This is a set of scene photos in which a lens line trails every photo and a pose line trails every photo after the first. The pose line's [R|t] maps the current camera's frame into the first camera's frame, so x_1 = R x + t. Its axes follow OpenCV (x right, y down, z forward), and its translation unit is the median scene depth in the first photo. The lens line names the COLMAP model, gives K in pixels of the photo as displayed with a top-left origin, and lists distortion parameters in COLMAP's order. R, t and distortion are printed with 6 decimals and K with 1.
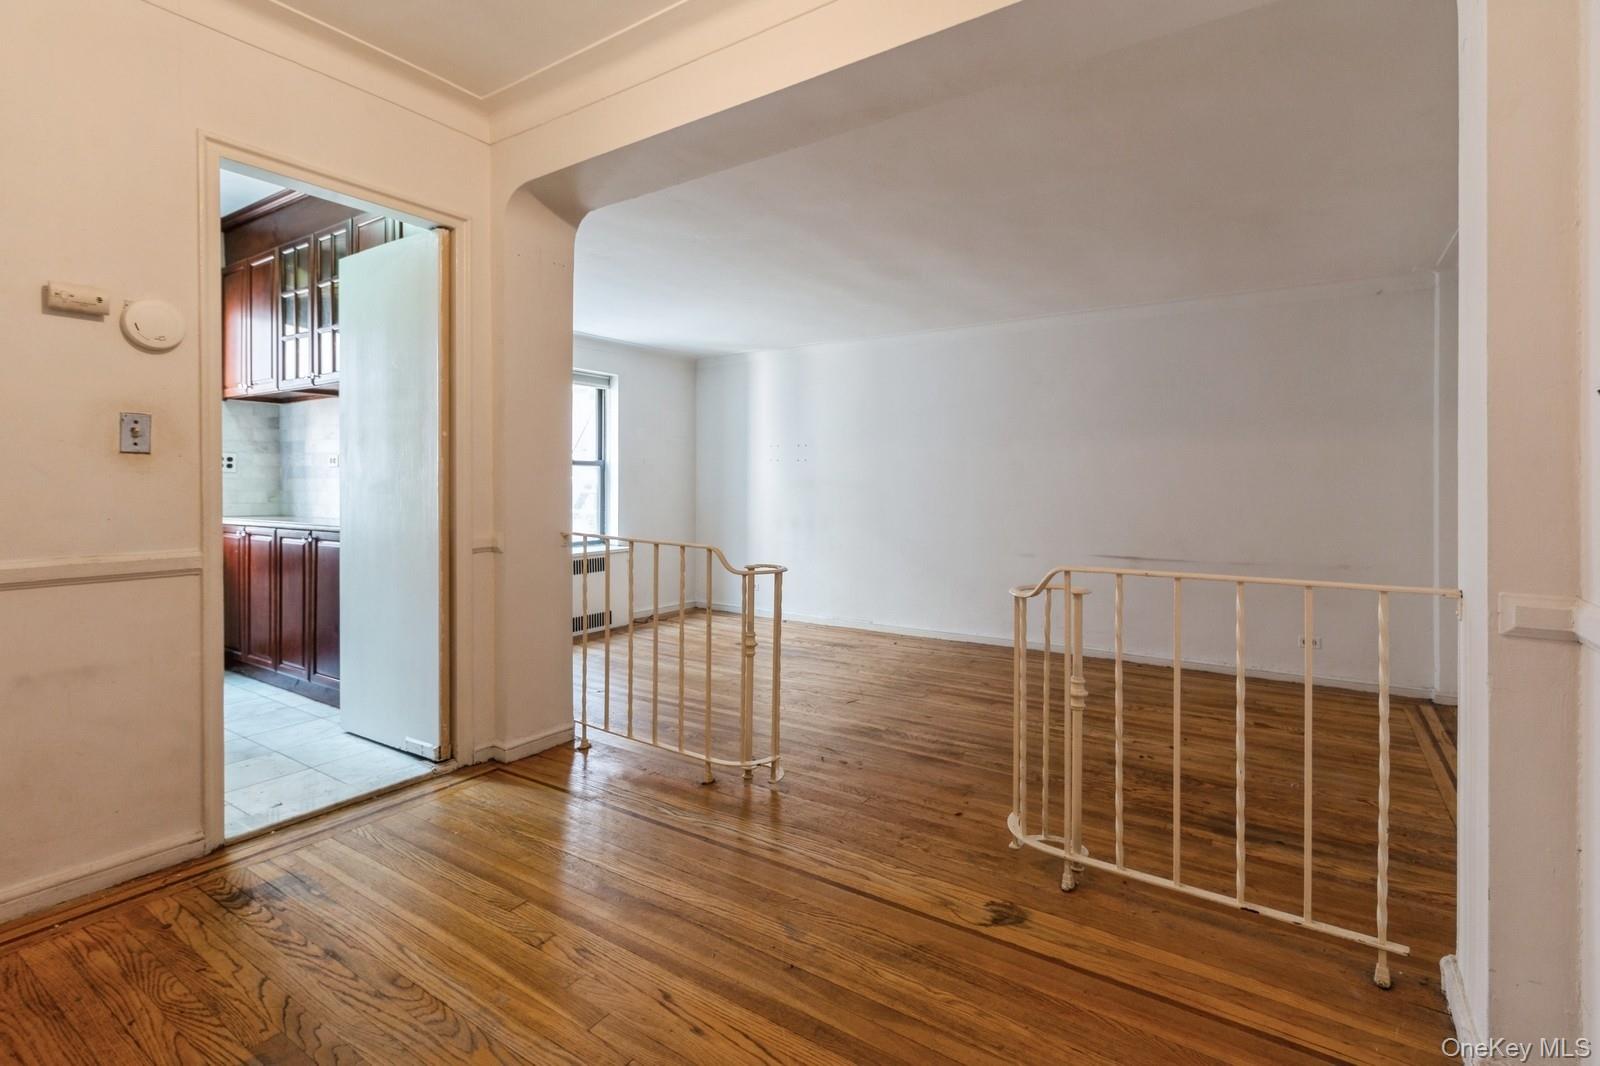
lens RADIAL K [[754.9, 0, 792.4], [0, 754.9, 475.8], [0, 0, 1]] dist [0.003408, 0.000429]
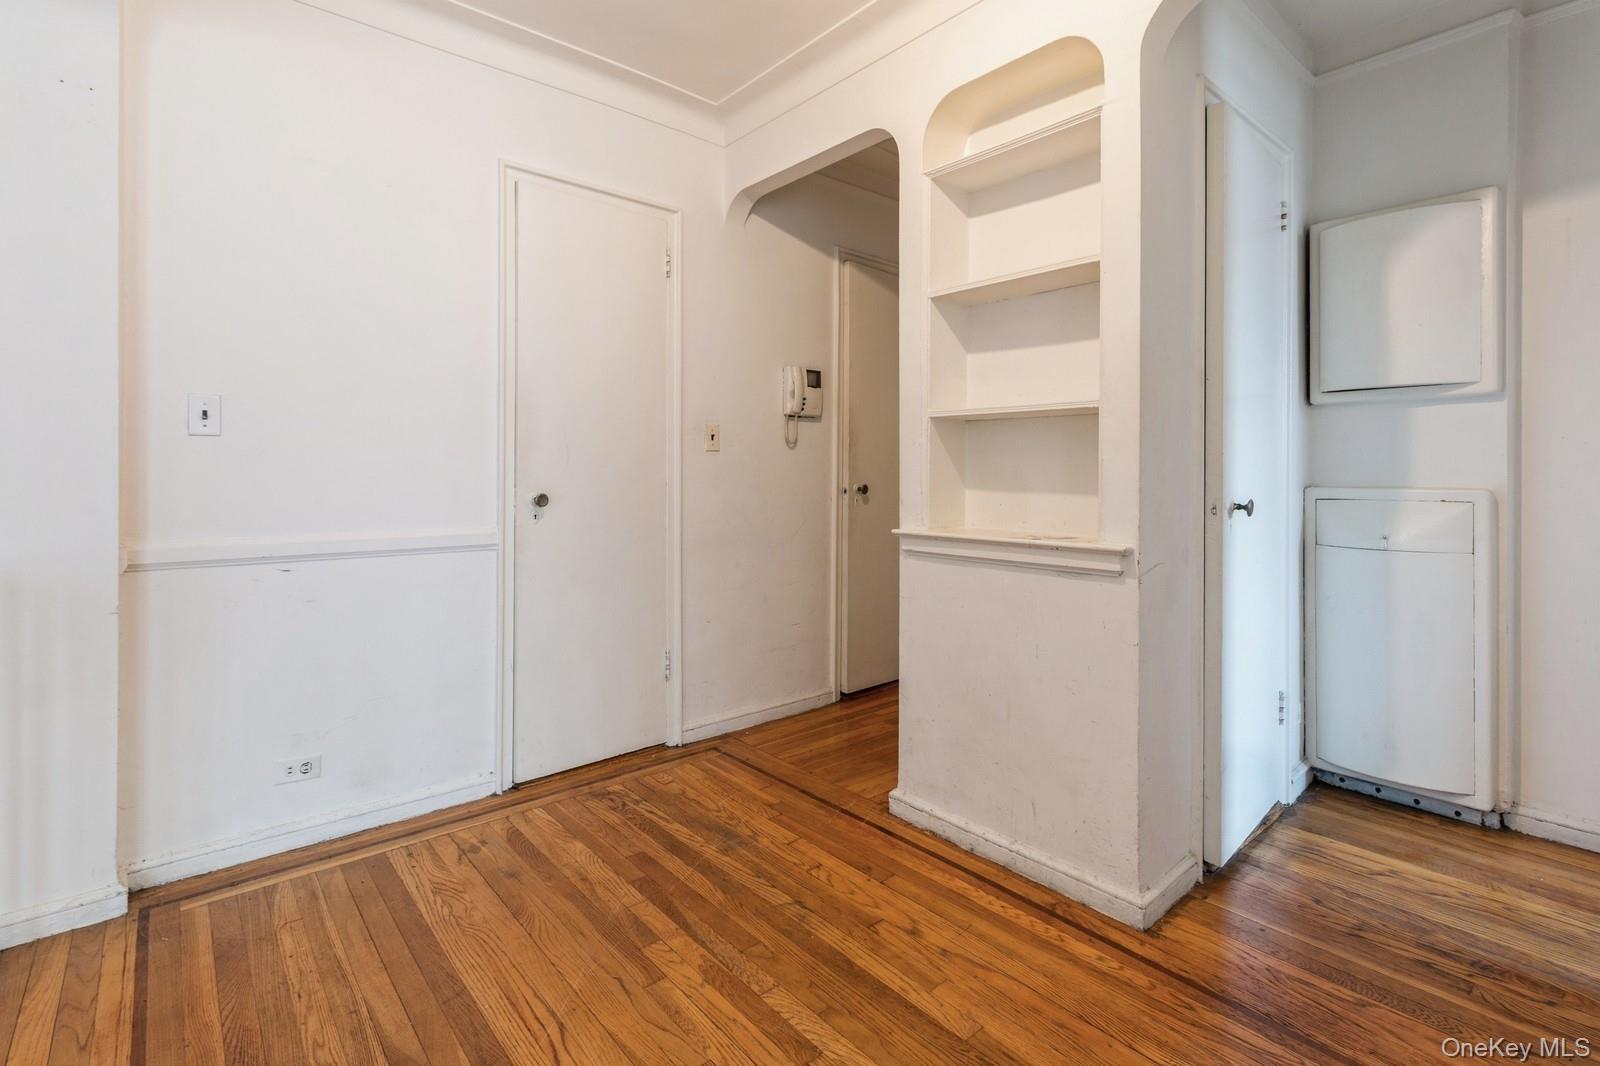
lens RADIAL K [[754.9, 0, 792.4], [0, 754.9, 475.8], [0, 0, 1]] dist [0.003408, 0.000429]
pose [[-0.962929, -0.005038, 0.269709, -0.235801], [-0.006978, 0.999956, -0.006232, 0.010053], [-0.269666, -0.007883, -0.962922, 0.750326]]
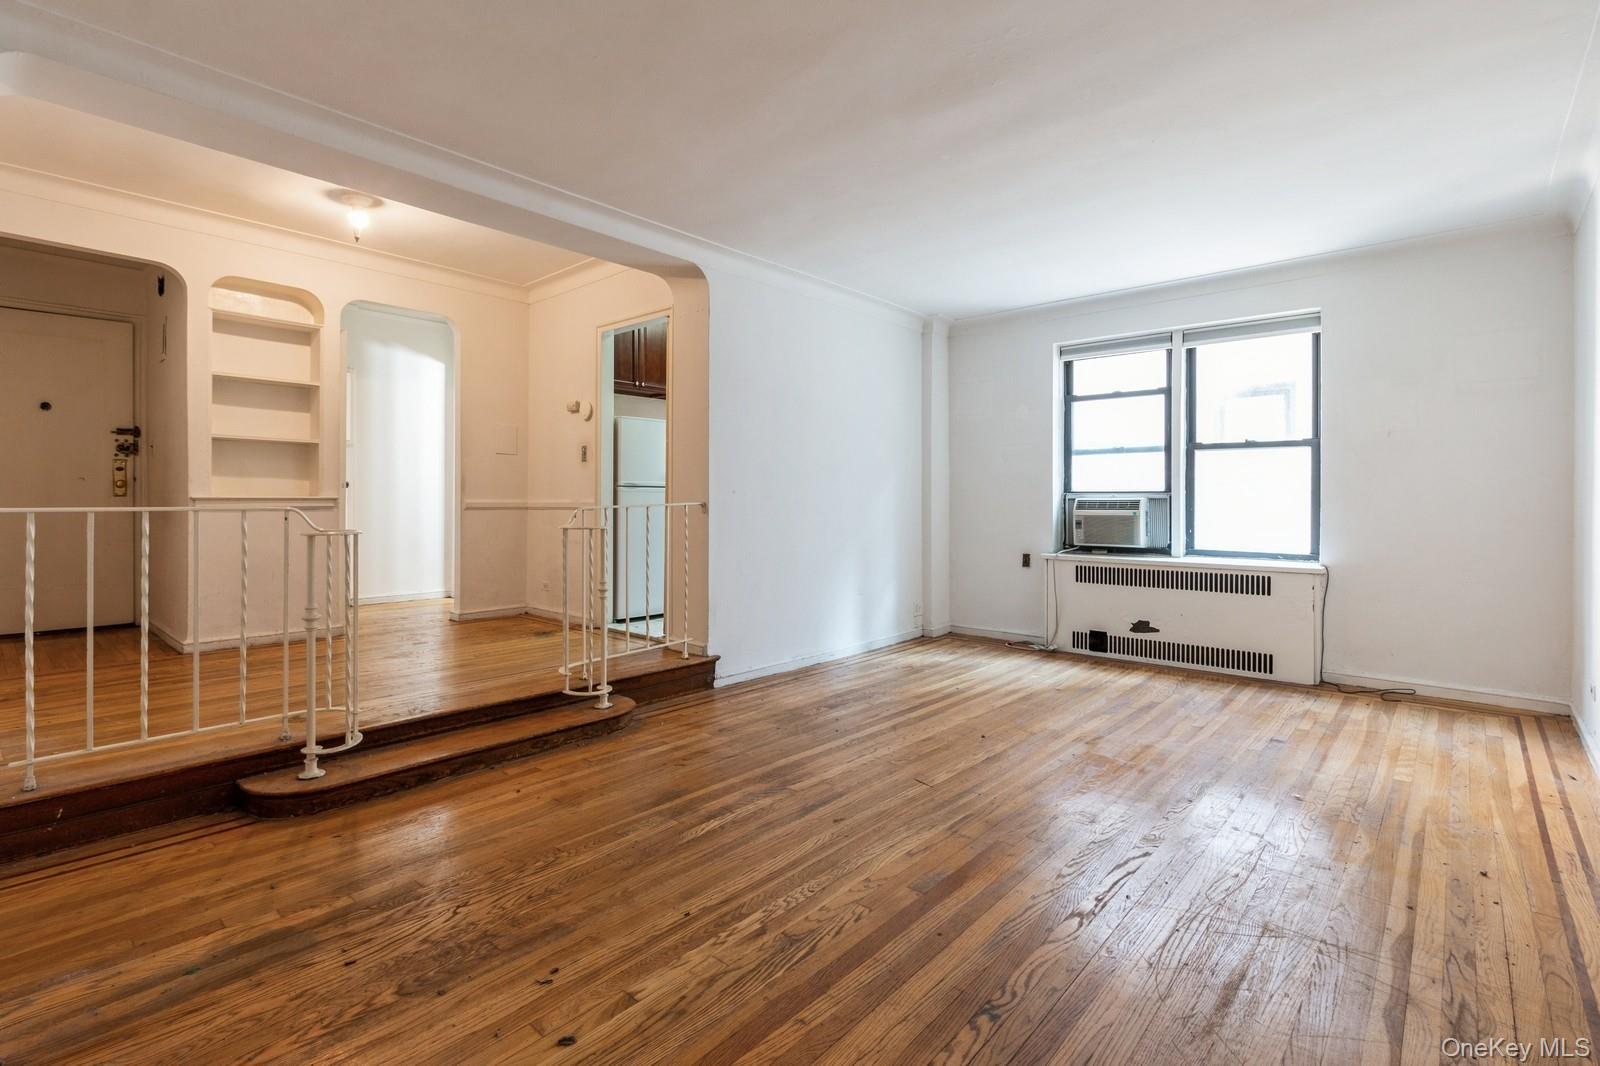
lens RADIAL K [[745.1, 0, 795.5], [0, 745.1, 498.7], [0, 0, 1]] dist [0.001088, 0.000367]
pose [[-0.132322, -0.001827, -0.991205, 0.908865], [0.005458, 0.999982, -0.002572, 0.063948], [0.991192, -0.005751, -0.132309, 1.201693]]
